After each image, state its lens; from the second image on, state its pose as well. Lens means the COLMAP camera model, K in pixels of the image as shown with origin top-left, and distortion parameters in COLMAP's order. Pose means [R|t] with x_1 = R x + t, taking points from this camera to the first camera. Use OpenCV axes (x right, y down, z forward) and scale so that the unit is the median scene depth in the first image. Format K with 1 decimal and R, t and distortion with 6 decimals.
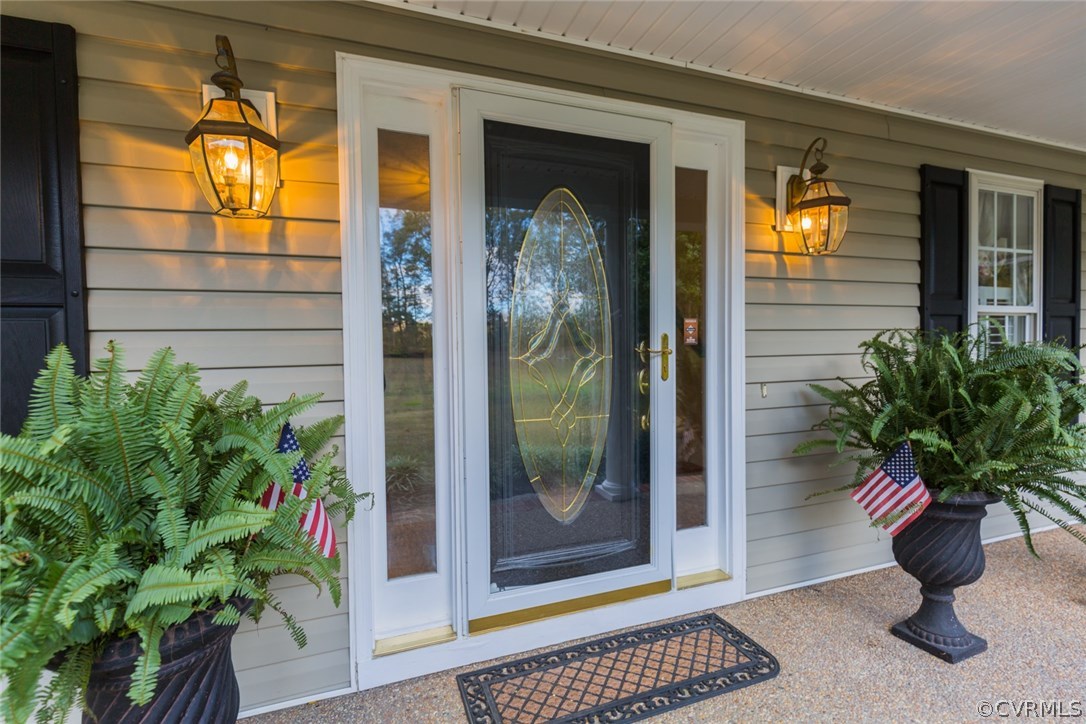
lens RADIAL K [[485.1, 0, 546.8], [0, 485.1, 358.9], [0, 0, 1]] dist [0.005994, -0.000054]
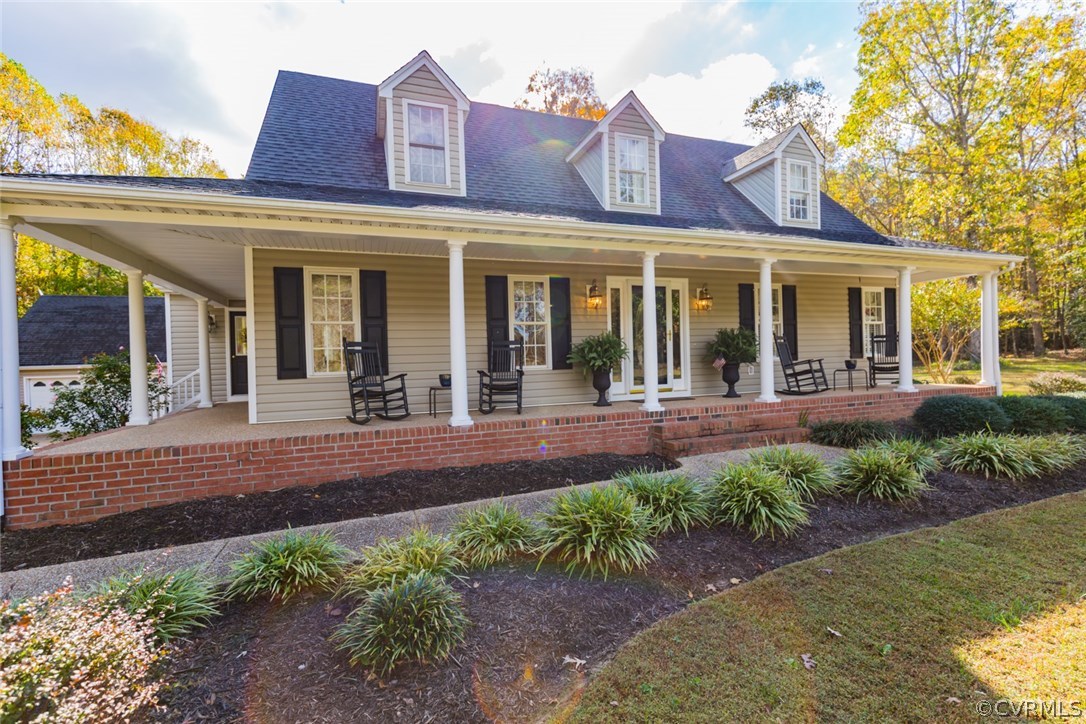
lens RADIAL K [[485.1, 0, 546.8], [0, 485.1, 358.9], [0, 0, 1]] dist [0.005994, -0.000054]
pose [[0.999921, -0.011177, 0.005740, -0.842047], [0.011296, 0.999713, -0.021125, 0.273071], [-0.005502, 0.021188, 0.999760, -3.160971]]
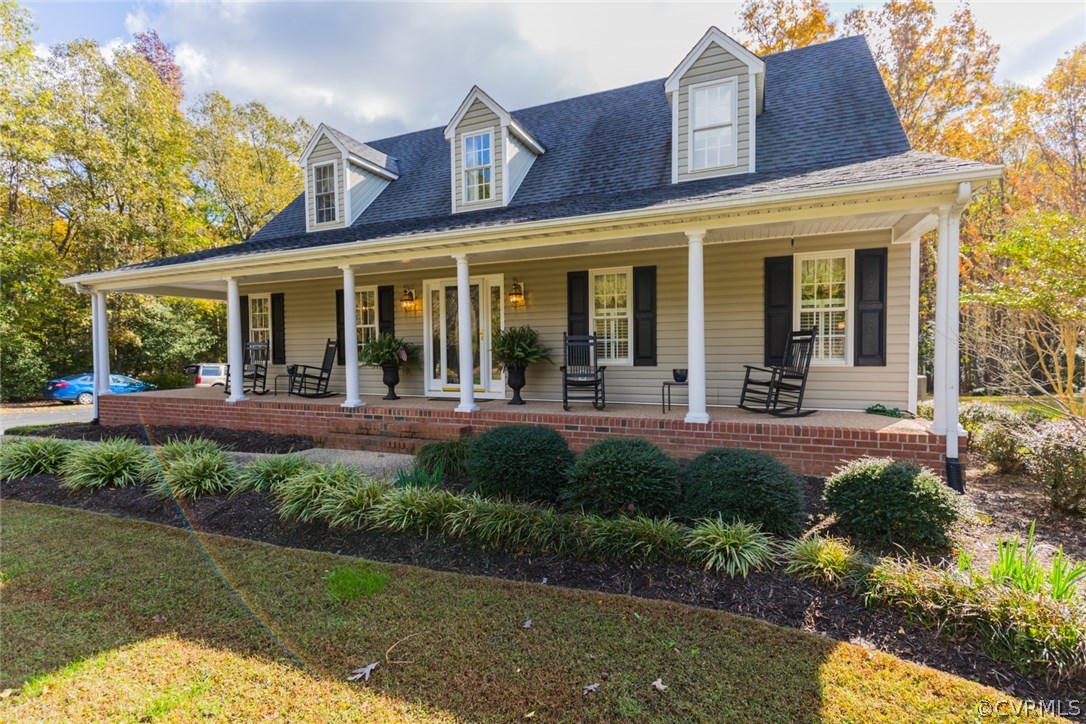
lens RADIAL K [[486.8, 0, 547.1], [0, 486.8, 365.2], [0, 0, 1]] dist [0.007414, 0.000110]
pose [[0.734958, 0.027042, -0.677573, 3.340244], [-0.021548, 0.999631, 0.016521, 0.165315], [0.677770, 0.002458, 0.735270, -1.606119]]
